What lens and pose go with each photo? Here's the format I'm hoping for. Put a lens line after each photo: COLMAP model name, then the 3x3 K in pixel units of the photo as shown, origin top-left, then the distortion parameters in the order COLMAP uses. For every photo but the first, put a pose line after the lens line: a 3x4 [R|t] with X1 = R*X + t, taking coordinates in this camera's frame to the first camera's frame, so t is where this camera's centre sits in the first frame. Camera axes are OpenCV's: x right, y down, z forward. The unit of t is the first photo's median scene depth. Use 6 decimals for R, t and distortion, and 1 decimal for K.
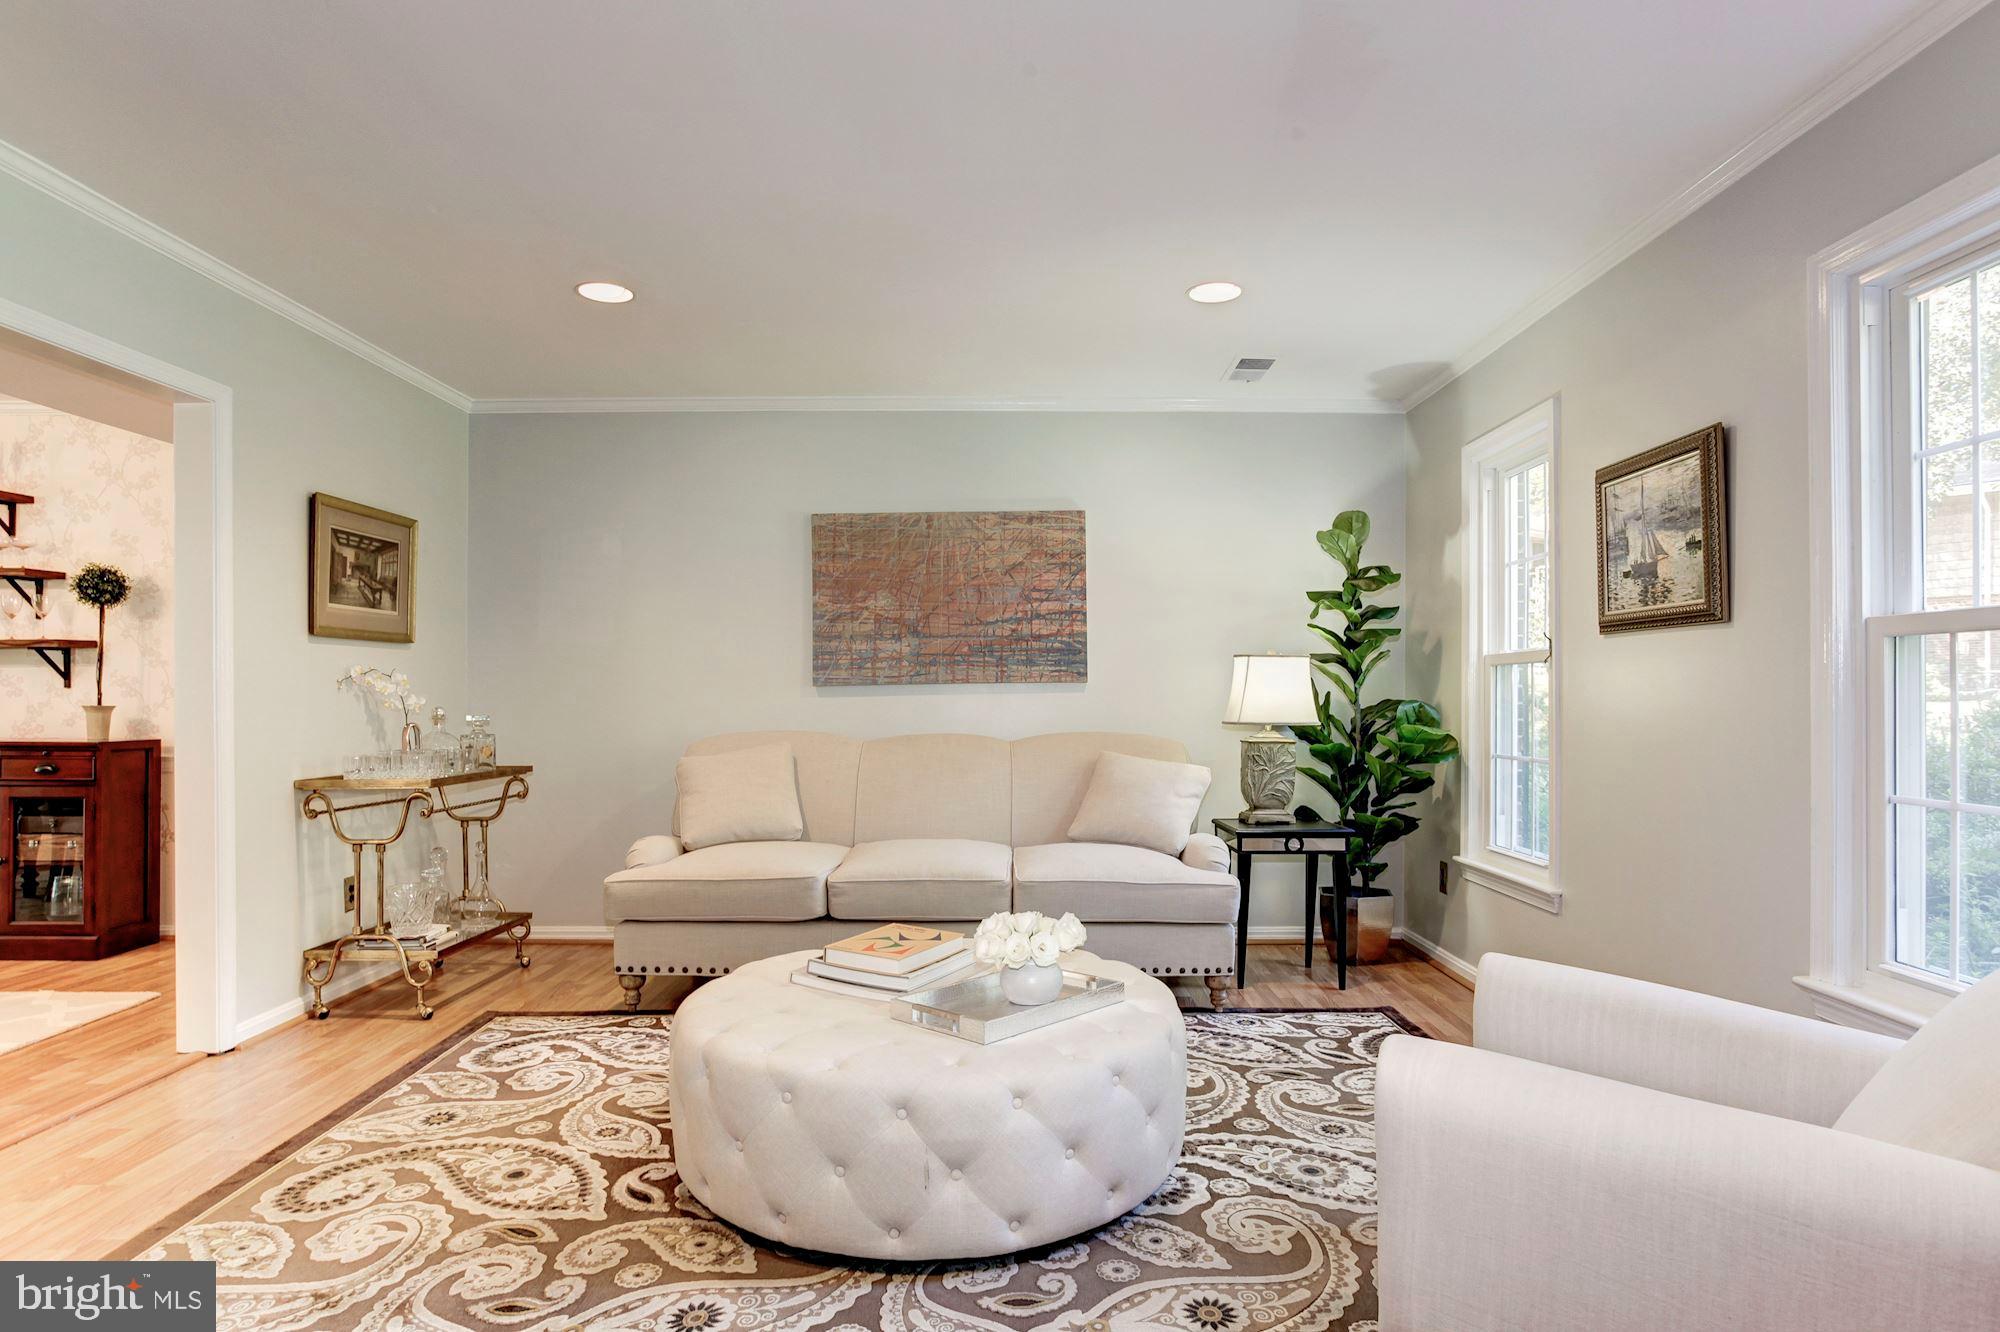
lens RADIAL K [[1057.7, 0, 1003.0], [0, 1057.7, 701.9], [0, 0, 1]] dist [-0.038221, 0.020844]
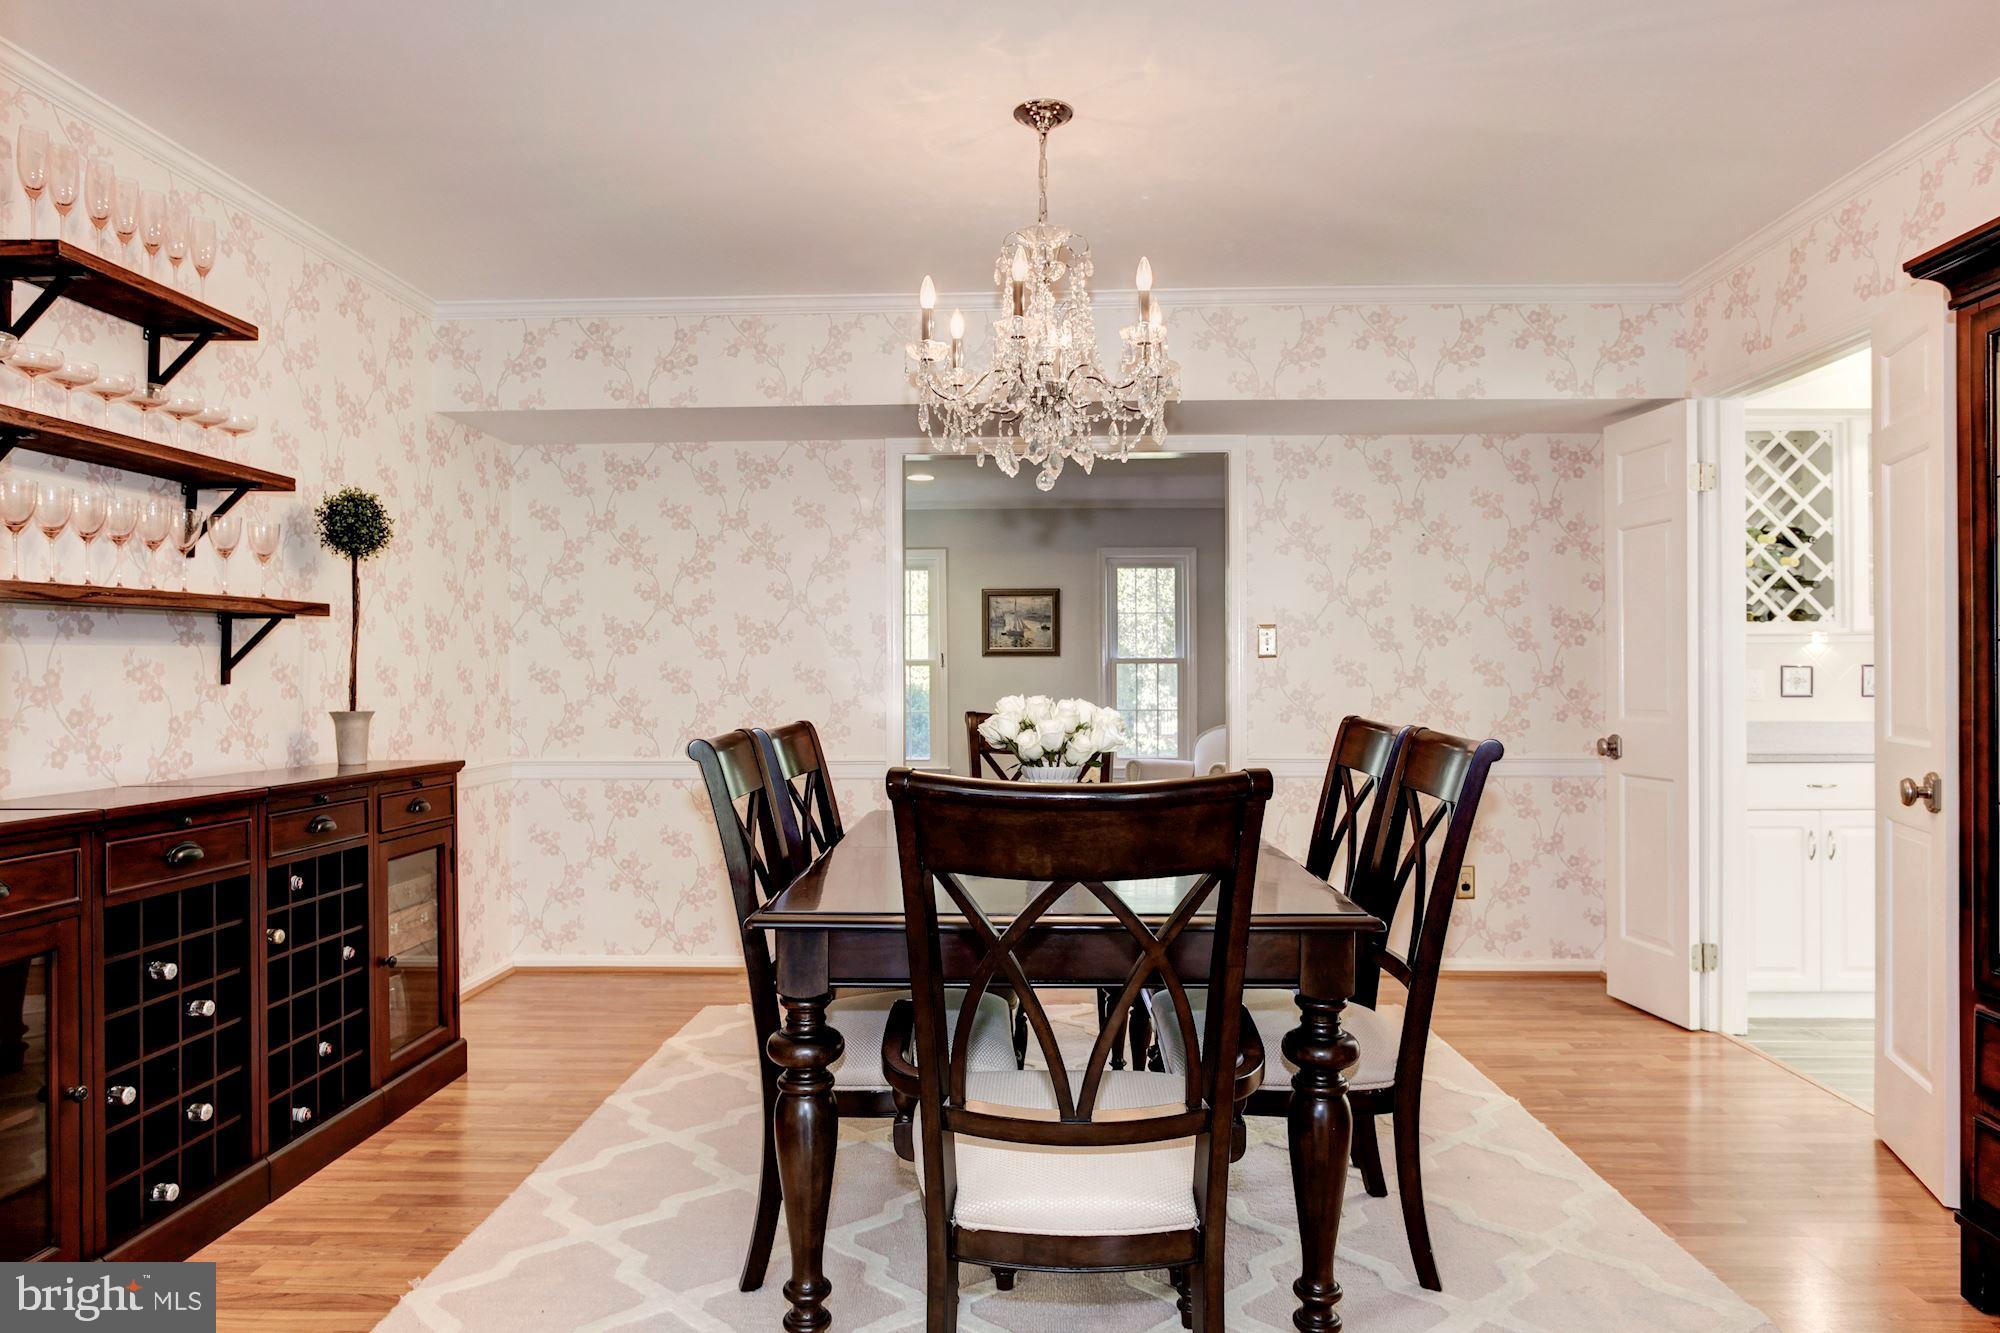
lens RADIAL K [[1199.4, 0, 1007.2], [0, 1199.4, 671.5], [0, 0, 1]] dist [-0.036170, 0.016786]
pose [[0.048454, 0.003895, 0.998818, -1.730211], [0.016970, 0.999845, -0.004723, -0.011549], [-0.998681, 0.017178, 0.048381, 0.625425]]
